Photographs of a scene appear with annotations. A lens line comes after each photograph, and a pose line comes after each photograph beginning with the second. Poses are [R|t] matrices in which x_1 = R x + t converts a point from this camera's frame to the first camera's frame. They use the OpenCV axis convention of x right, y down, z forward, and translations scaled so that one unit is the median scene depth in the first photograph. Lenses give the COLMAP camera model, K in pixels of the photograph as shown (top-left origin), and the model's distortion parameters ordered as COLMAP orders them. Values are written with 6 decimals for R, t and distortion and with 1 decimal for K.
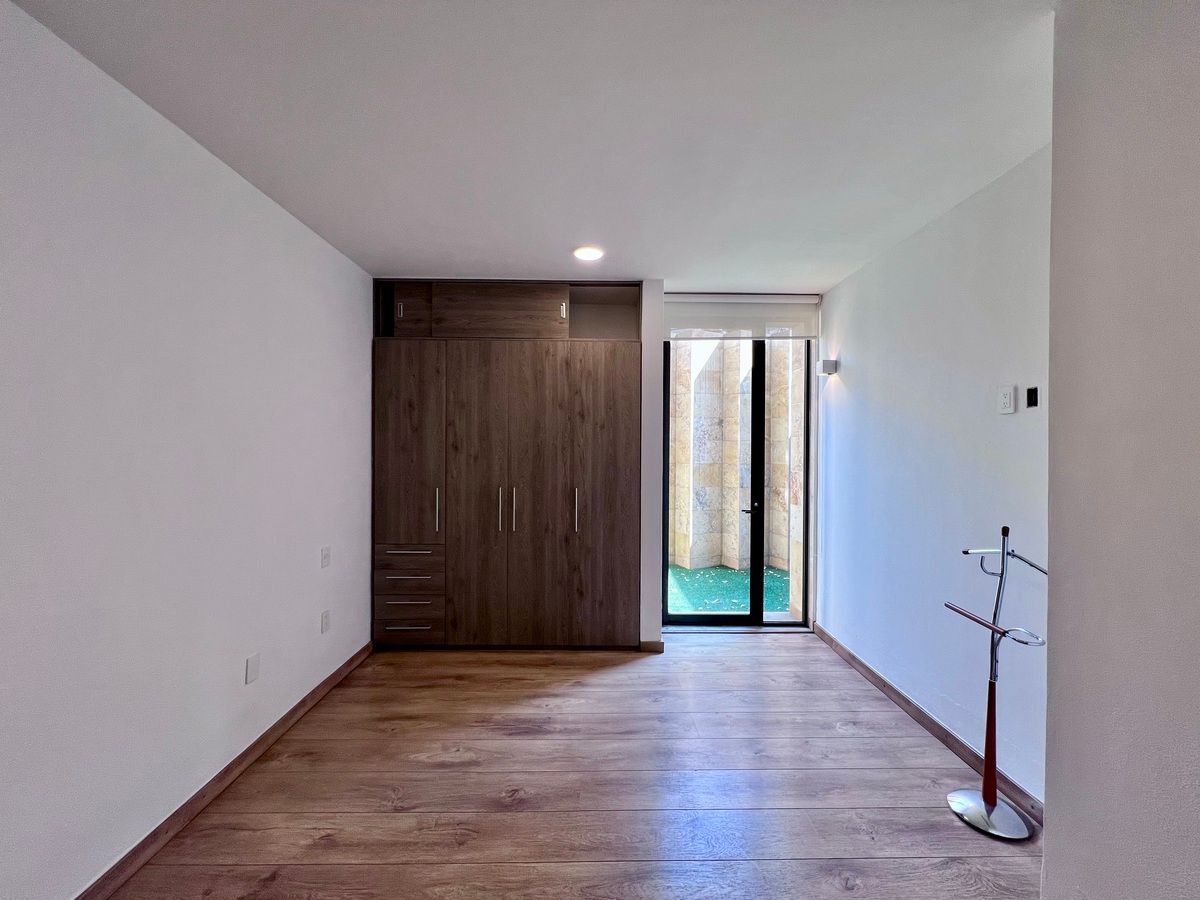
lens RADIAL K [[481.2, 0, 596.1], [0, 481.2, 447.8], [0, 0, 1]] dist [-0.001514, 0.000065]
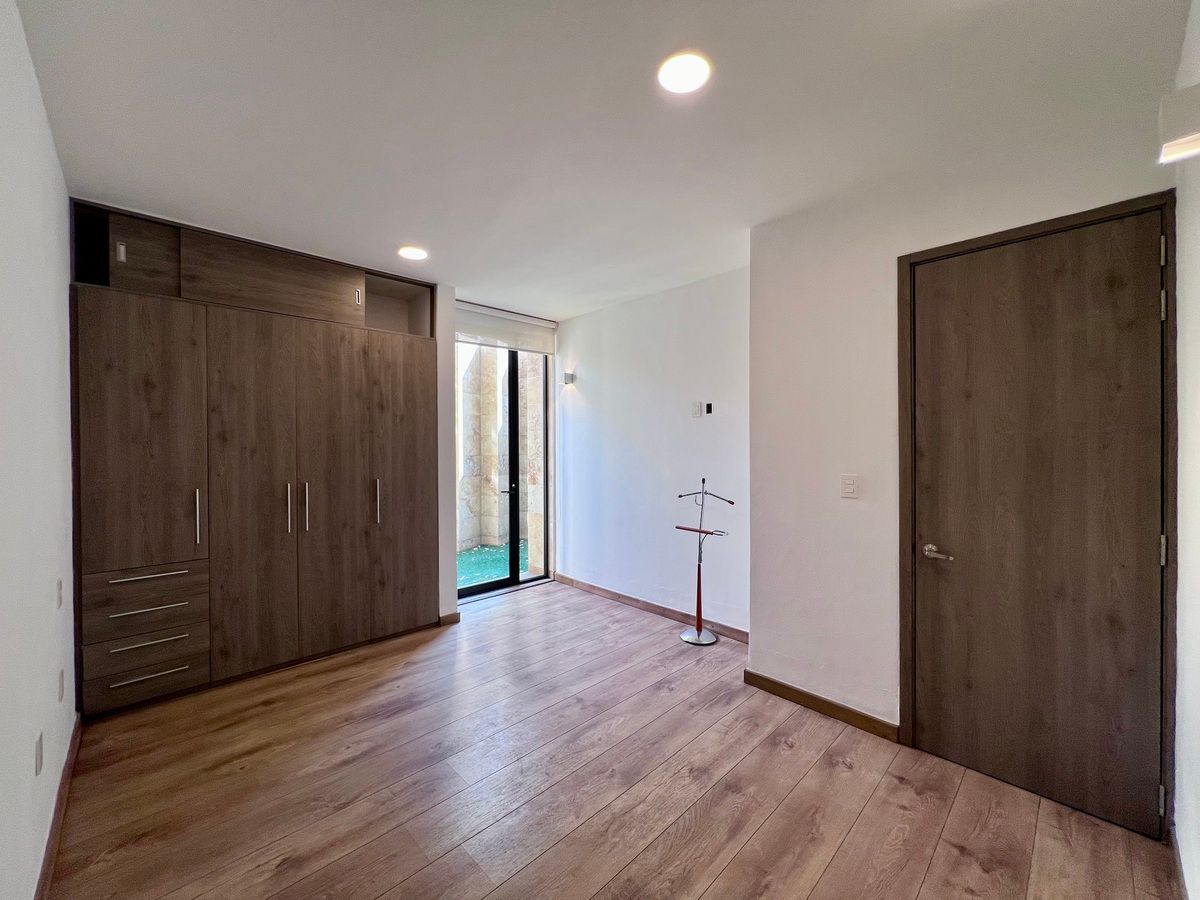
lens RADIAL K [[481.2, 0, 596.1], [0, 481.2, 447.8], [0, 0, 1]] dist [-0.001514, 0.000065]
pose [[0.729111, -0.014213, 0.684248, -0.388332], [0.010719, 0.999899, 0.009348, 0.014271], [-0.684312, 0.000519, 0.729189, -0.033262]]
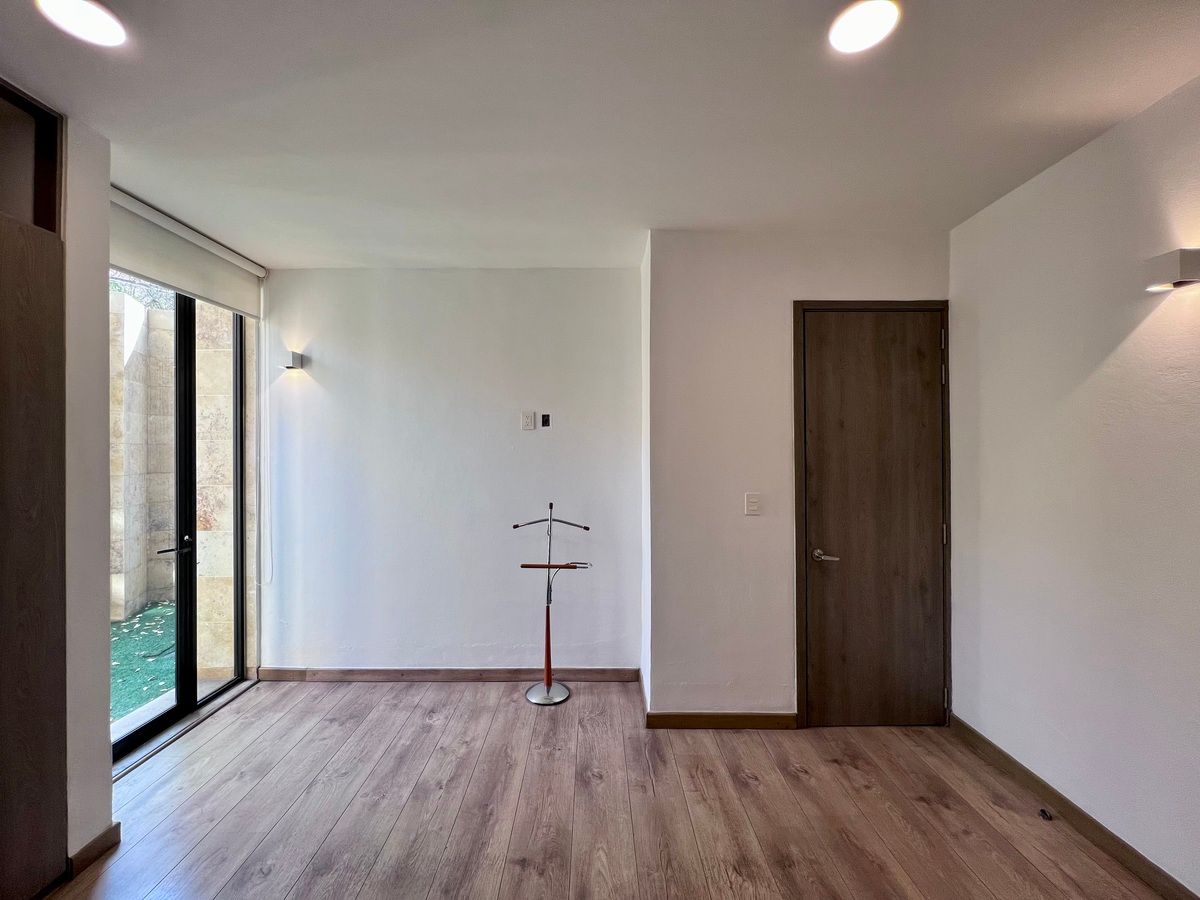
lens RADIAL K [[477.7, 0, 597.6], [0, 477.7, 448.2], [0, 0, 1]] dist [-0.001892, 0.000047]
pose [[0.007067, -0.003539, 0.999969, -0.383068], [0.005821, 0.999977, 0.003498, -0.009829], [-0.999958, 0.005796, 0.007087, 0.460919]]
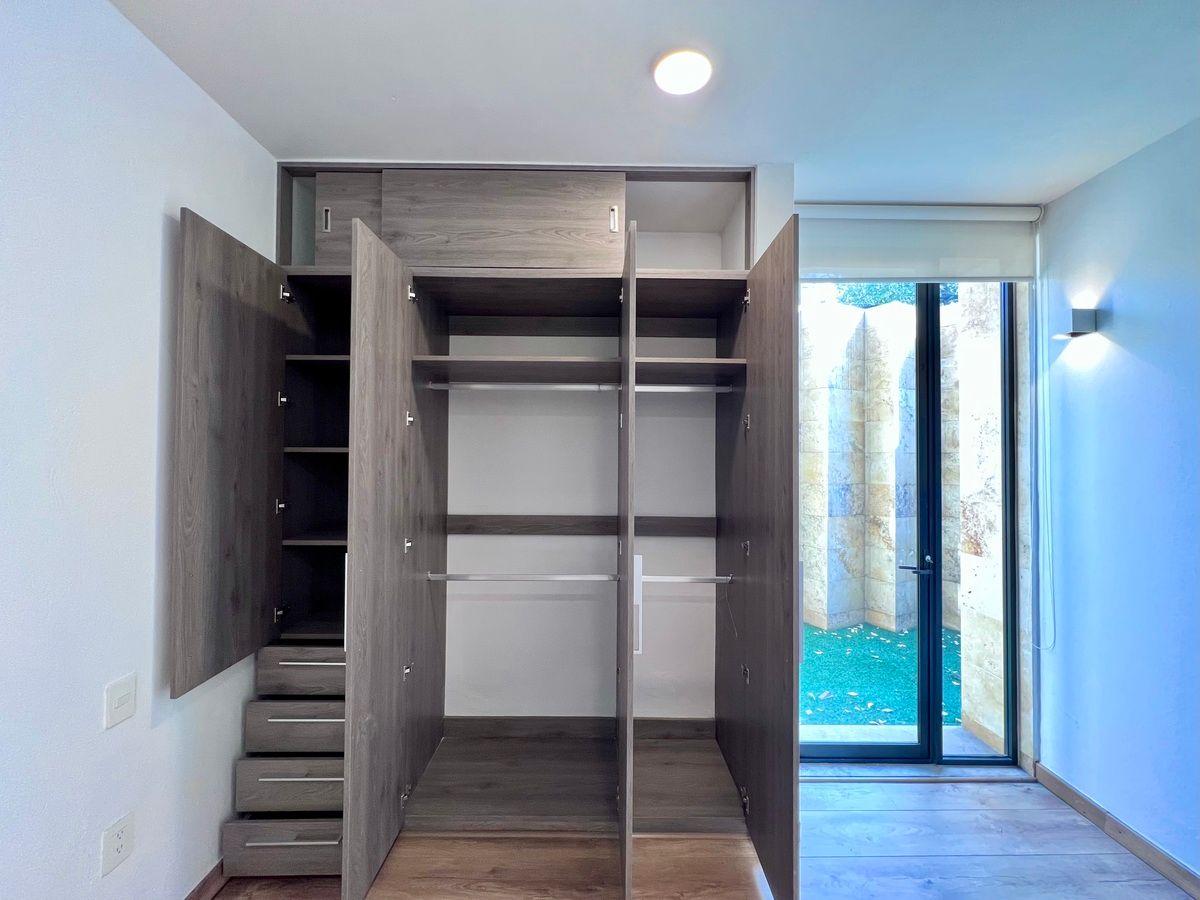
lens RADIAL K [[487.1, 0, 594.3], [0, 487.1, 448.6], [0, 0, 1]] dist [-0.001359, -0.000076]
pose [[0.999974, 0.002412, -0.006785, -0.088046], [-0.002571, 0.999721, -0.023484, -0.003634], [0.006726, 0.023501, 0.999701, 0.437622]]
